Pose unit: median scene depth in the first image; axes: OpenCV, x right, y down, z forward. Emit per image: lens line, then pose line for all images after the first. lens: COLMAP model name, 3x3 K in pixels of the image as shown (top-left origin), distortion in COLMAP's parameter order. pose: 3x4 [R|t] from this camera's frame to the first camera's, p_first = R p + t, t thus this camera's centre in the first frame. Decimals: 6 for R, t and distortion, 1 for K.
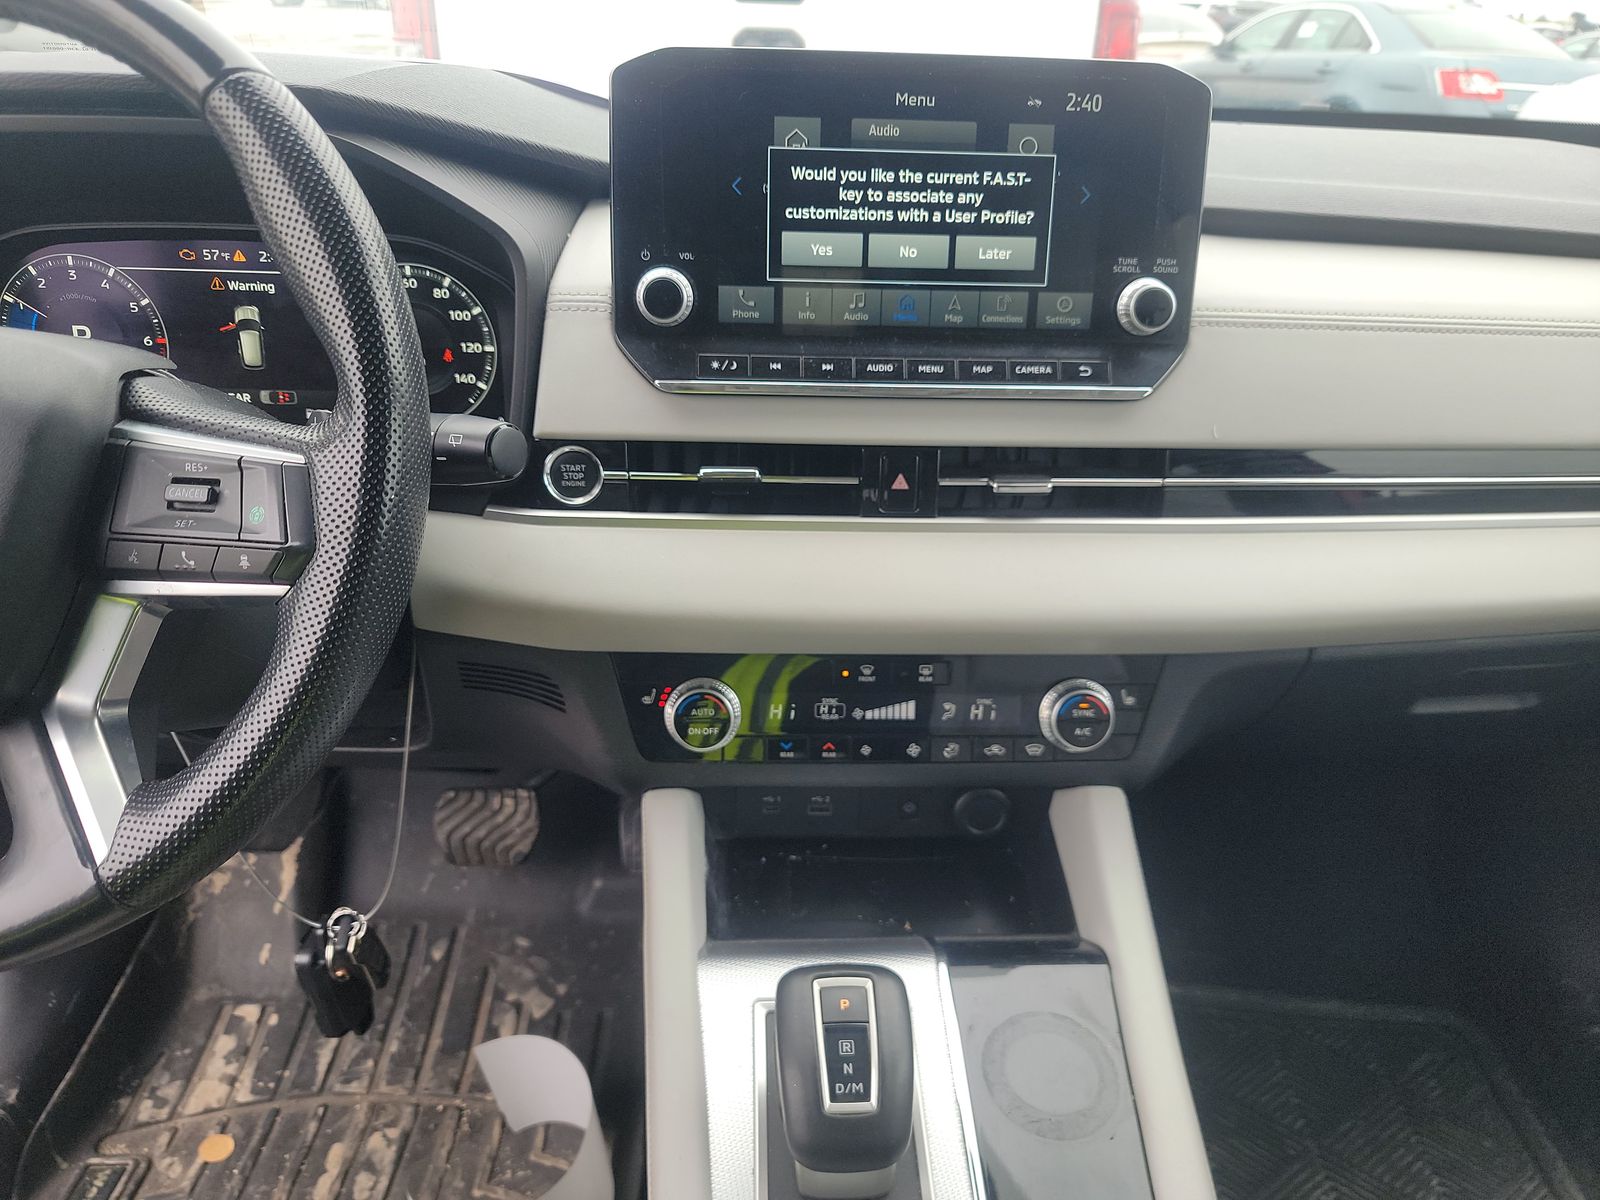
lens RADIAL K [[1129.0, 0, 816.2], [0, 1129.0, 605.5], [0, 0, 1]] dist [0.064018, -0.046051]
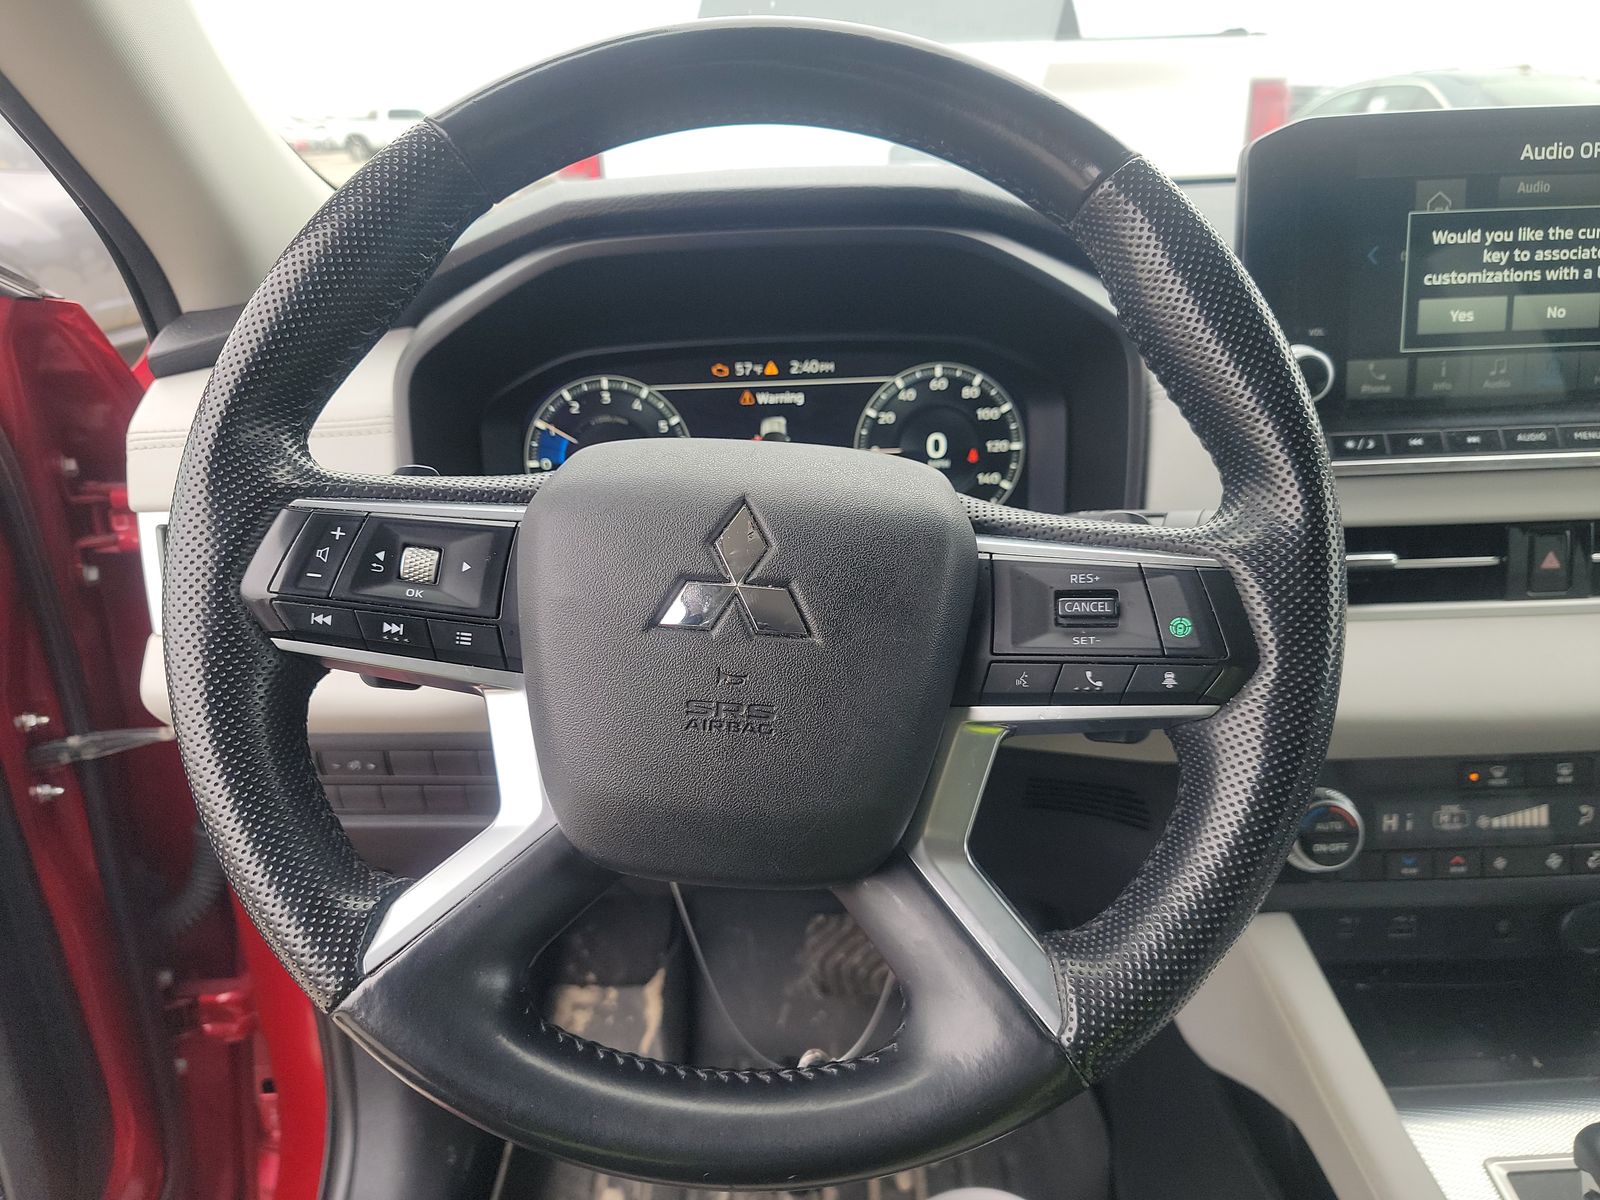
lens RADIAL K [[1134.1, 0, 800.0], [0, 1134.1, 600.0], [0, 0, 1]] dist [0.063379, -0.054764]
pose [[0.997924, -0.048073, -0.042866, -0.453223], [0.044055, 0.994948, -0.090209, -0.019836], [0.046986, 0.088133, 0.995000, 0.055043]]
